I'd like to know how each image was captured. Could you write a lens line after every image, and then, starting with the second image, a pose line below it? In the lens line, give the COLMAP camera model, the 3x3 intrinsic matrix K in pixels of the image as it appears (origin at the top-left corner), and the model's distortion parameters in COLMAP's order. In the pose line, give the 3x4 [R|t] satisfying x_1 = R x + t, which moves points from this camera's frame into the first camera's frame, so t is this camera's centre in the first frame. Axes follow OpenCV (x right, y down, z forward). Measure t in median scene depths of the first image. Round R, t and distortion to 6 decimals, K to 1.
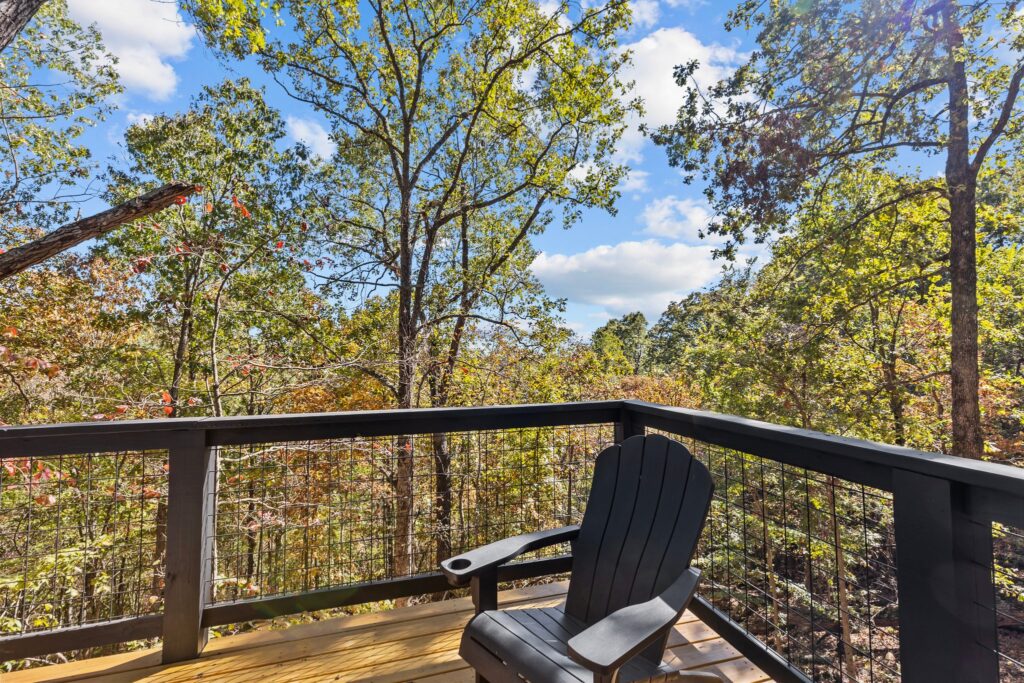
lens RADIAL K [[458.8, 0, 512.0], [0, 458.8, 341.5], [0, 0, 1]] dist [-0.001578, -0.000342]
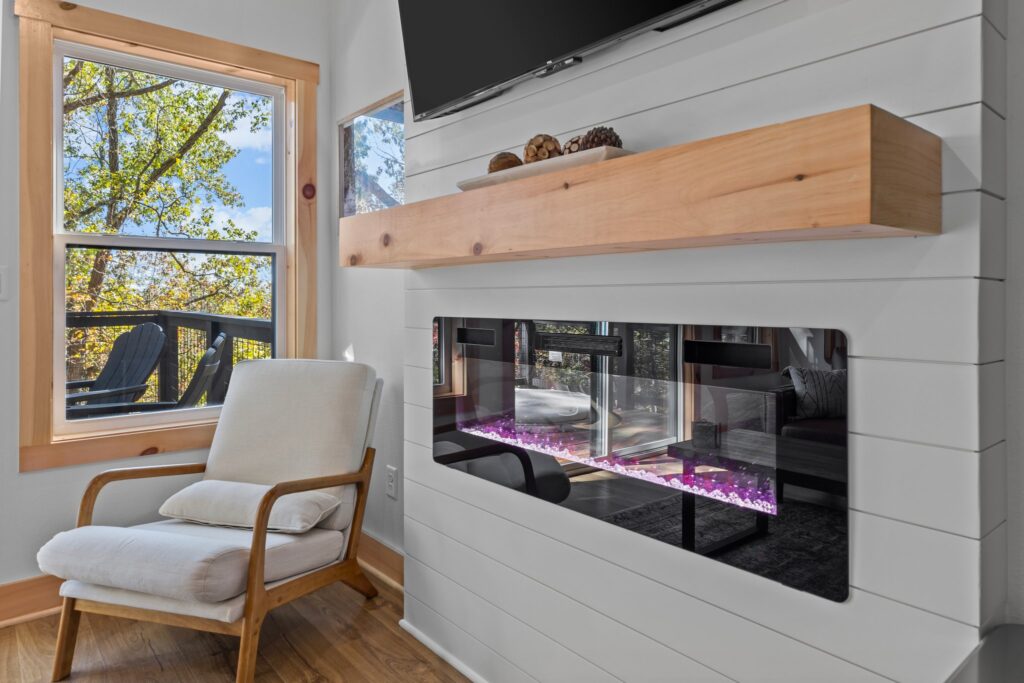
lens RADIAL K [[637.4, 0, 515.3], [0, 637.4, 296.5], [0, 0, 1]] dist [0.001540, 0.001050]
pose [[0.912523, 0.005719, 0.408985, 0.102590], [-0.019577, 0.999367, 0.029707, 0.002331], [-0.408556, -0.035115, 0.912058, -0.294728]]
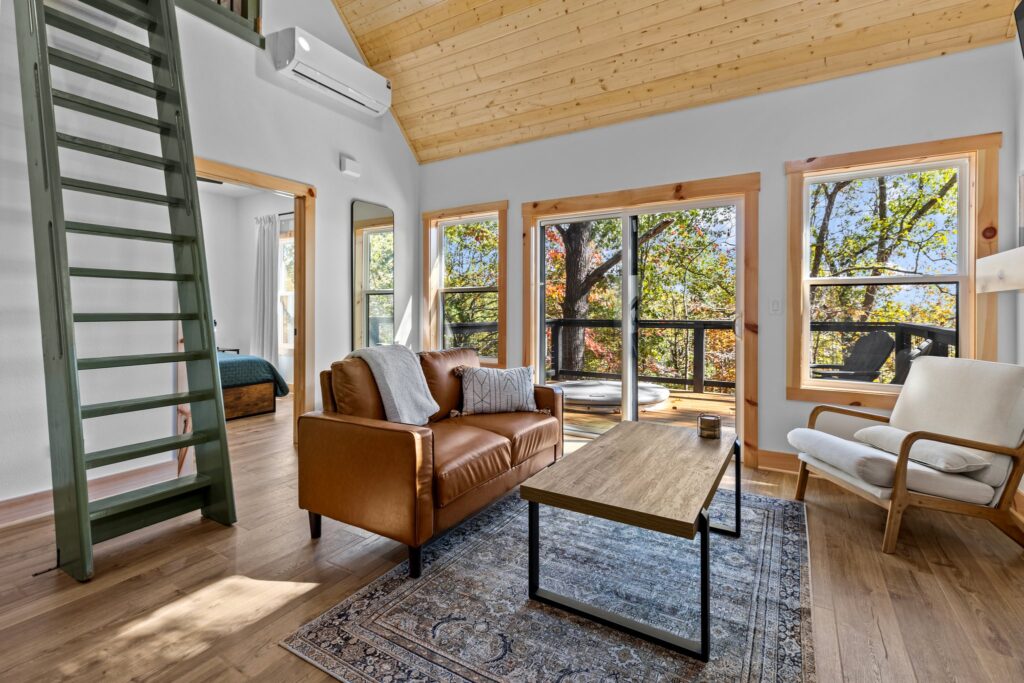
lens RADIAL K [[463.8, 0, 517.5], [0, 463.8, 311.3], [0, 0, 1]] dist [-0.001125, -0.000078]
pose [[0.681672, 0.007883, -0.731615, 0.139272], [0.018886, 0.999419, 0.028366, -0.001097], [0.731414, -0.033154, 0.681127, -0.369481]]
